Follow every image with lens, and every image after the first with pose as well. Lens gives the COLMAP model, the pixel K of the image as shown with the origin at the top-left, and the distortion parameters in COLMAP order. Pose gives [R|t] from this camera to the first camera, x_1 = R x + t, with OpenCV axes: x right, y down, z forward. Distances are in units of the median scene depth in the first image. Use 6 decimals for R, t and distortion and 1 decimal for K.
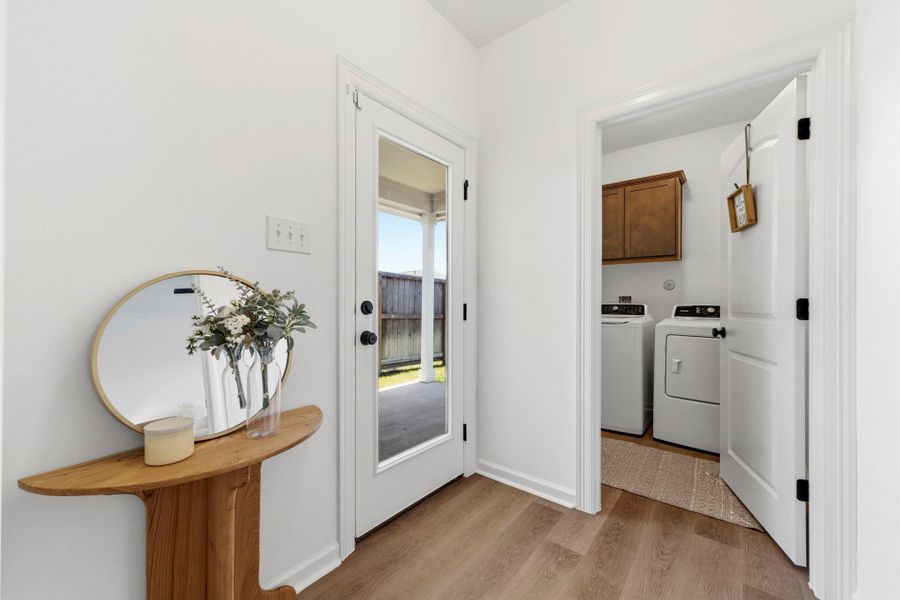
lens RADIAL K [[347.3, 0, 451.0], [0, 347.3, 301.7], [0, 0, 1]] dist [0.002736, 0.000745]
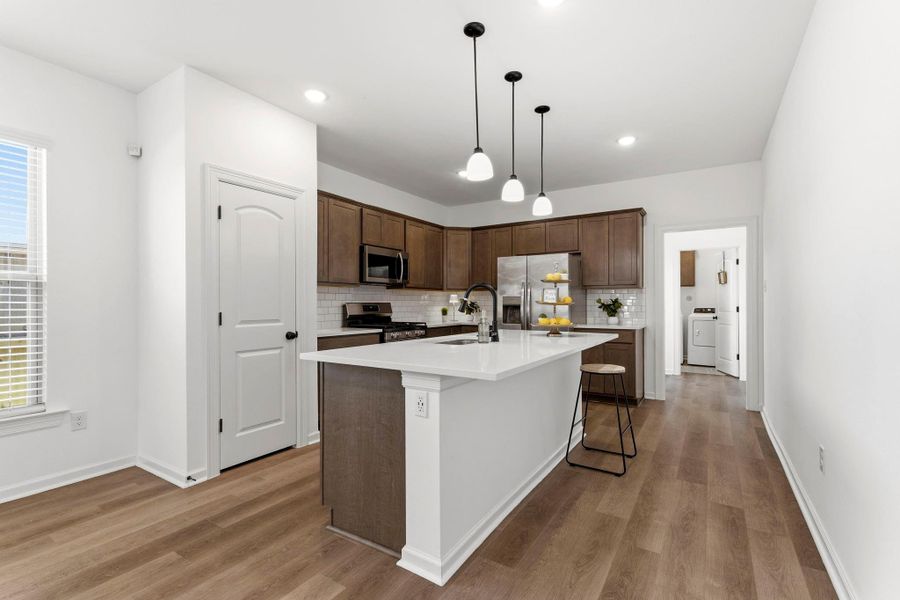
lens RADIAL K [[403.7, 0, 450.3], [0, 403.7, 300.7], [0, 0, 1]] dist [-0.001581, -0.000389]
pose [[0.993387, -0.008257, 0.114517, -1.250382], [0.008990, 0.999942, -0.005886, -0.036426], [-0.114462, 0.006877, 0.993404, -1.444503]]
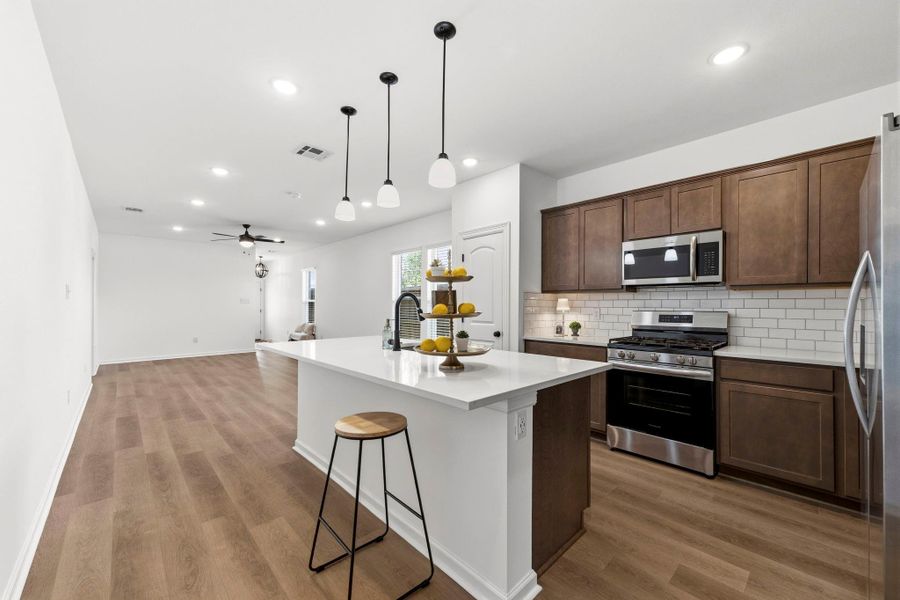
lens RADIAL K [[347.3, 0, 456.8], [0, 347.3, 305.9], [0, 0, 1]] dist [0.002736, 0.000745]
pose [[-0.108935, -0.007282, -0.994022, -0.257107], [-0.001429, 0.999973, -0.007169, -0.047363], [0.994048, 0.000640, -0.108942, -0.309078]]
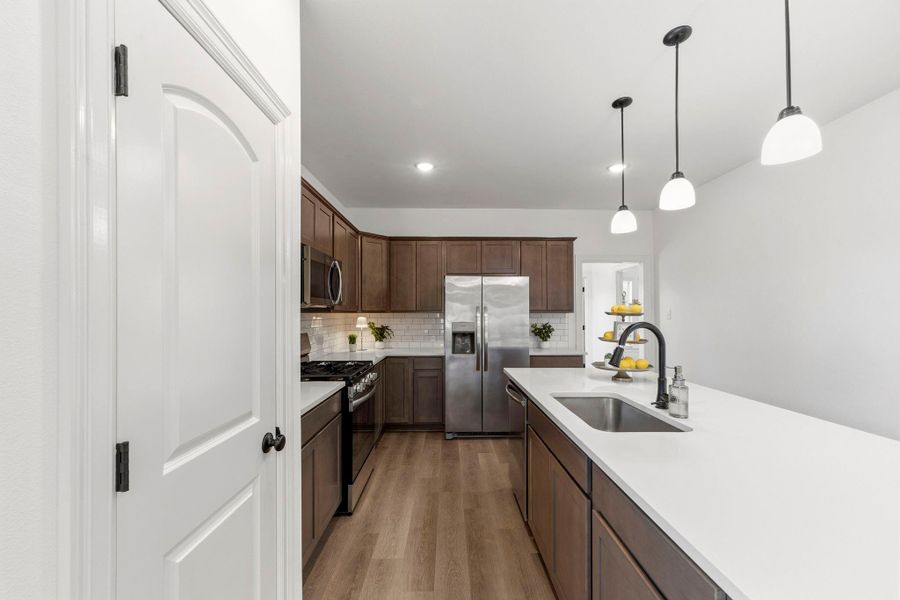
lens RADIAL K [[357.7, 0, 454.4], [0, 357.7, 309.7], [0, 0, 1]] dist [0.002899, -0.000006]
pose [[0.758670, -0.000731, 0.651474, -1.663718], [0.005862, 0.999967, -0.005705, -0.099812], [-0.651448, 0.008147, 0.758649, -0.752852]]
